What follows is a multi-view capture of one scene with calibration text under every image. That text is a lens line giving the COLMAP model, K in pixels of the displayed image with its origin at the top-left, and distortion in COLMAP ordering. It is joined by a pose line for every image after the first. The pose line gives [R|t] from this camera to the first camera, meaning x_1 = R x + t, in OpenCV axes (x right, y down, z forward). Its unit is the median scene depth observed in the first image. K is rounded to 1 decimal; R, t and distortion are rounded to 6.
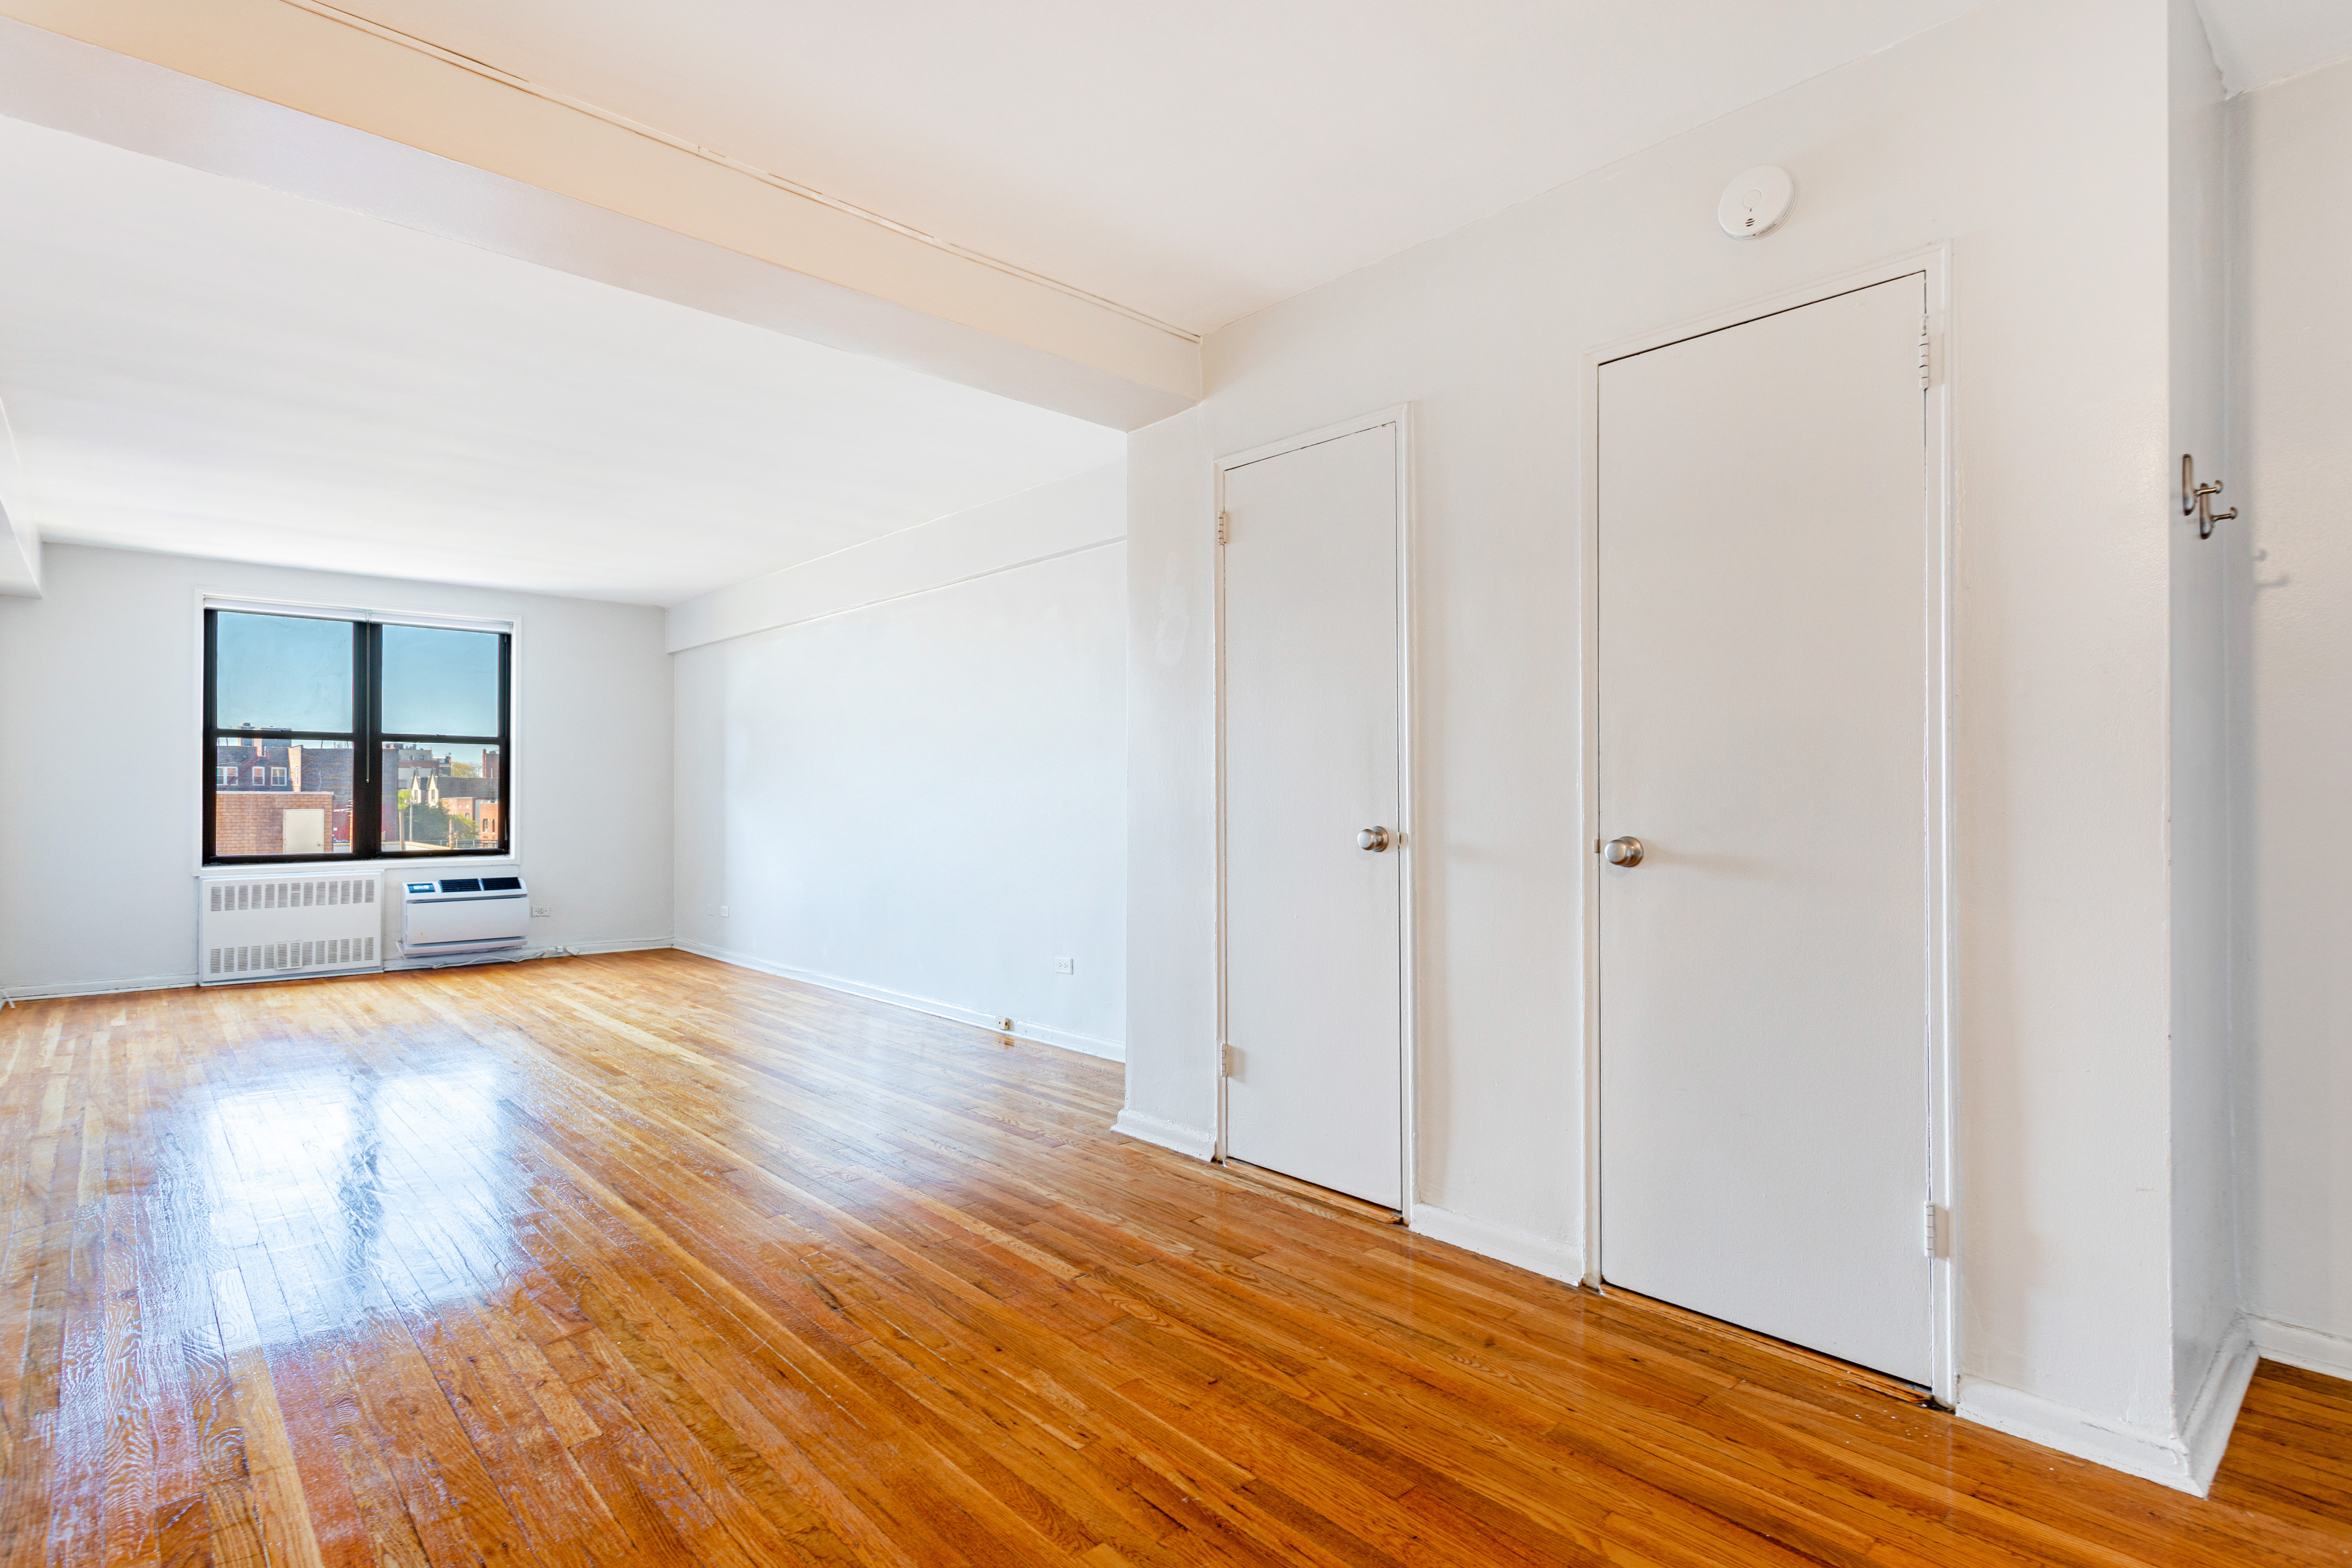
lens RADIAL K [[1153.6, 0, 1102.8], [0, 1153.6, 794.4], [0, 0, 1]] dist [0.003032, 0.000435]
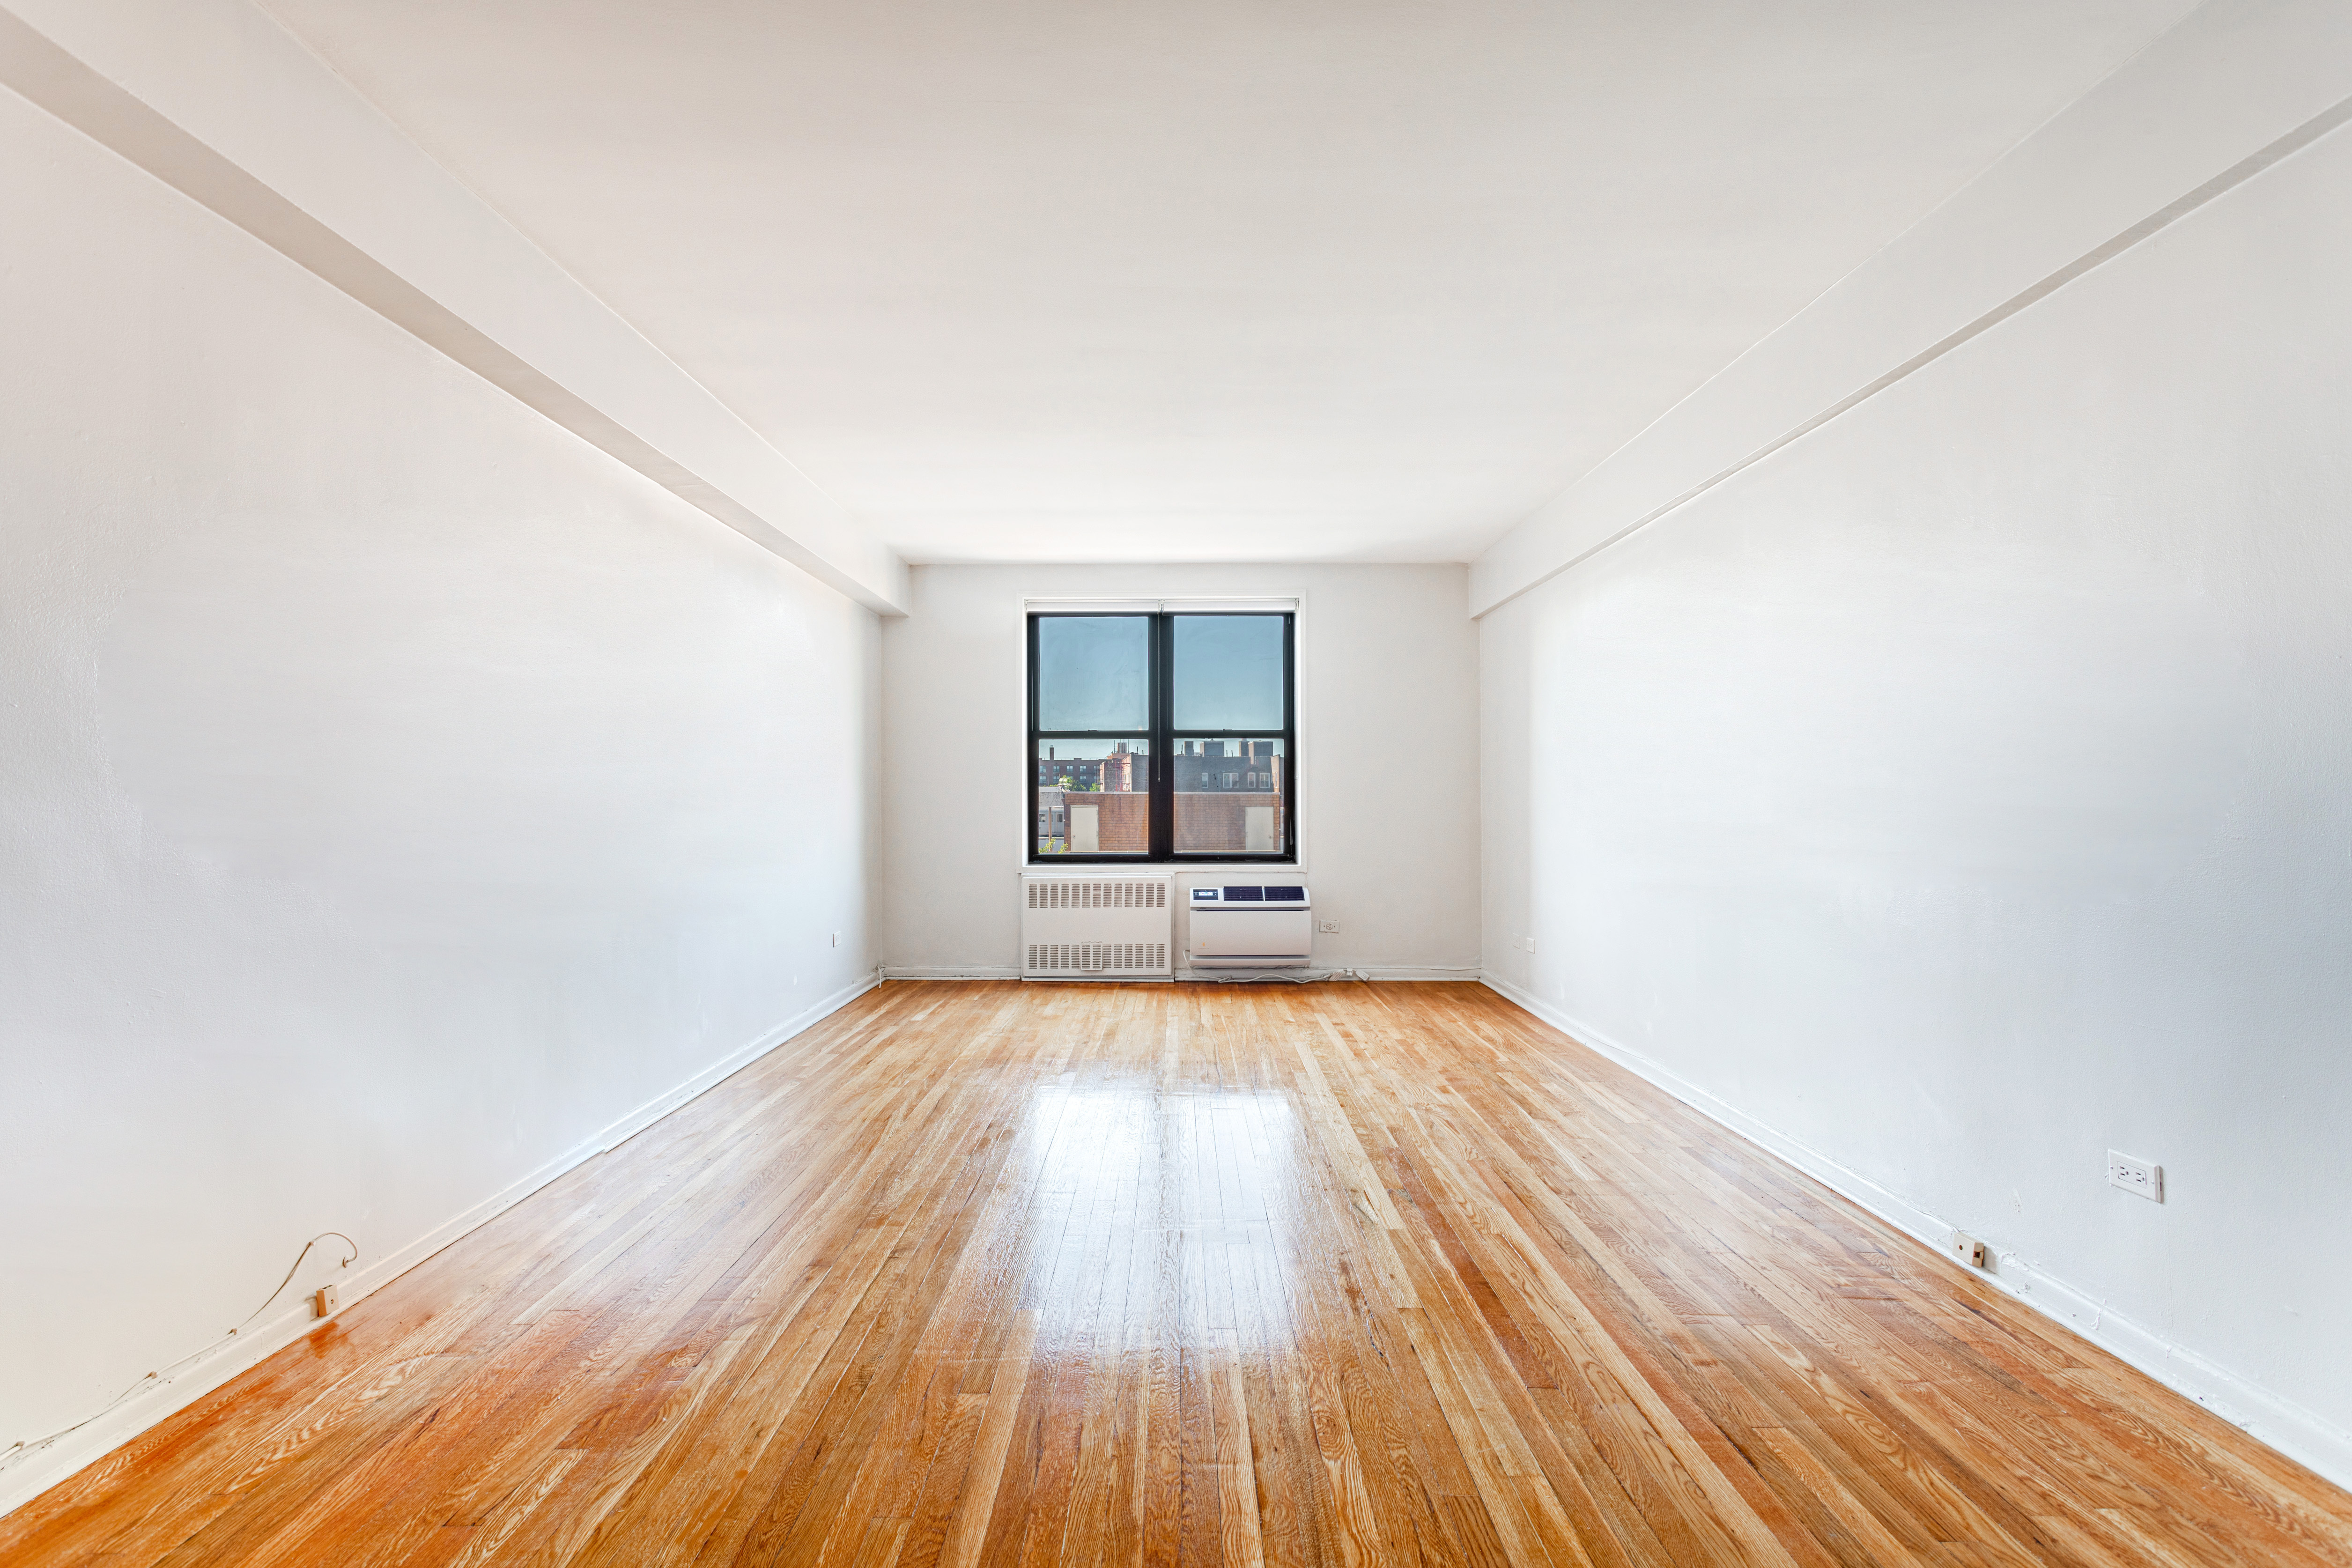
lens RADIAL K [[1132.5, 0, 1178.7], [0, 1132.5, 790.9], [0, 0, 1]] dist [0.002797, 0.000237]
pose [[0.761607, -0.005193, -0.648018, -0.020938], [0.003544, 0.999986, -0.003848, 0.001892], [0.648029, 0.000634, 0.761615, 0.302958]]
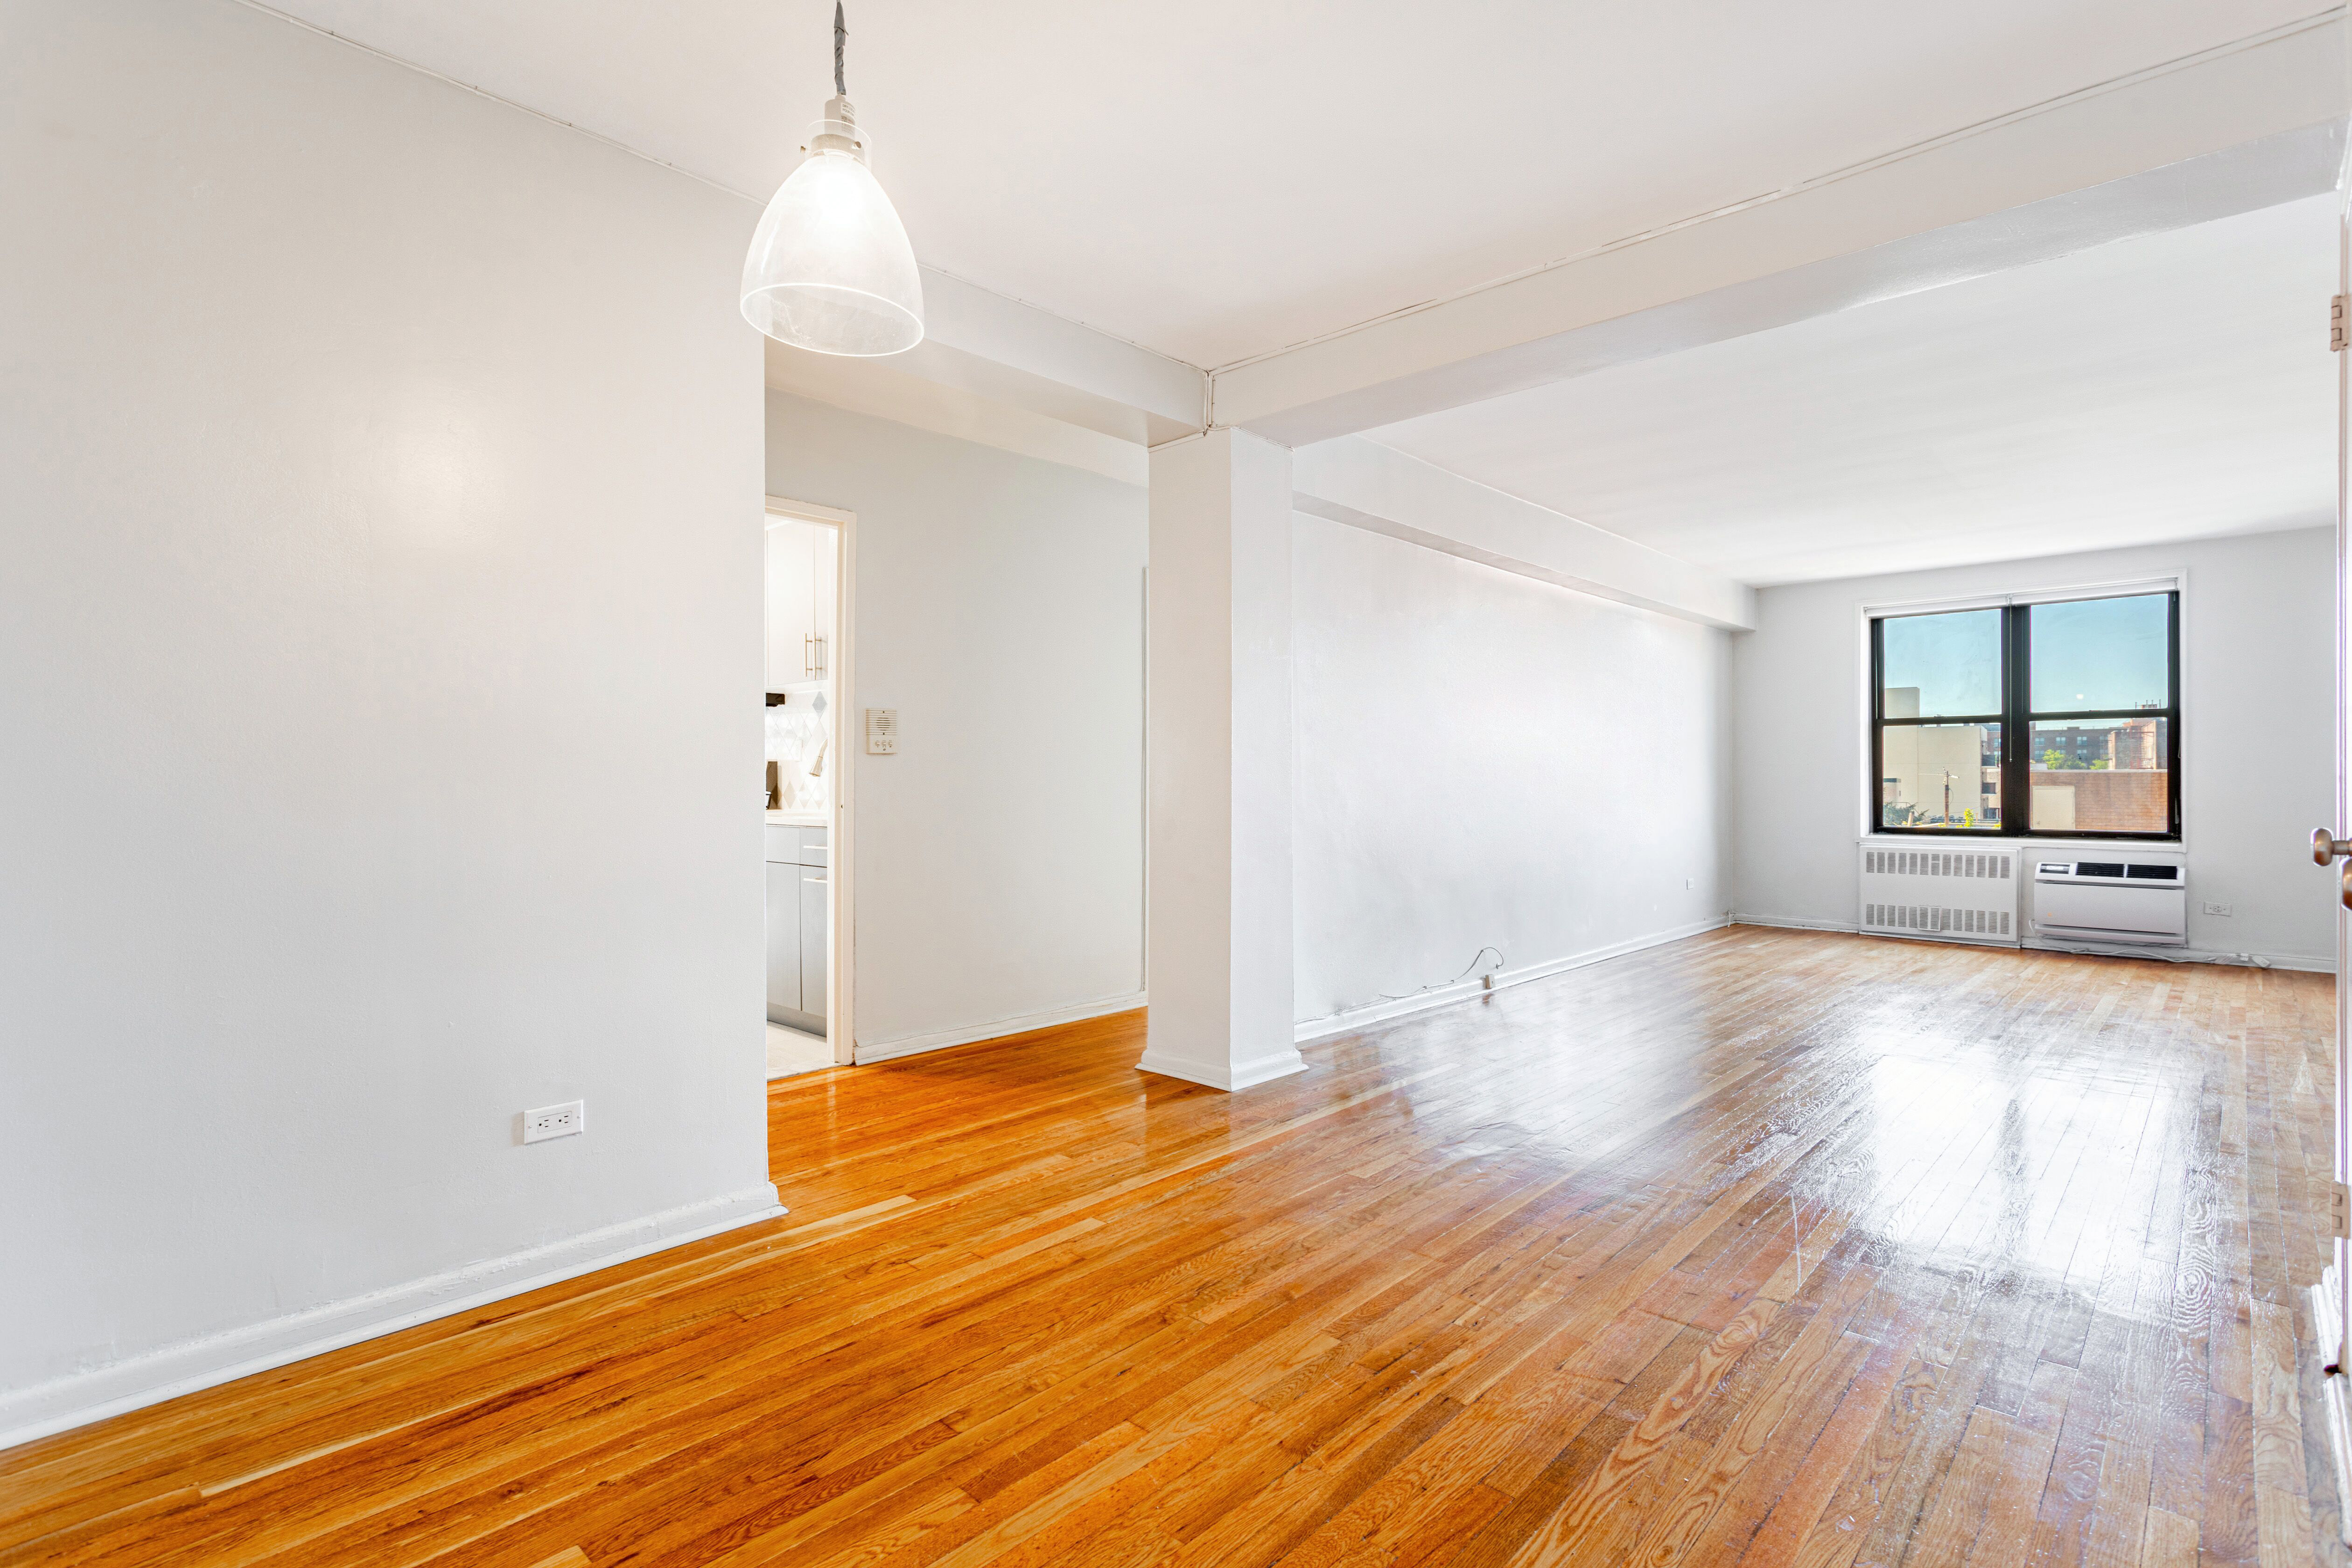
lens RADIAL K [[1132.5, 0, 1178.7], [0, 1132.5, 790.9], [0, 0, 1]] dist [0.002797, 0.000237]
pose [[0.110210, 0.010480, -0.993853, 0.290448], [0.004160, 0.999931, 0.011005, 0.001341], [0.993900, -0.005348, 0.110159, 0.156375]]
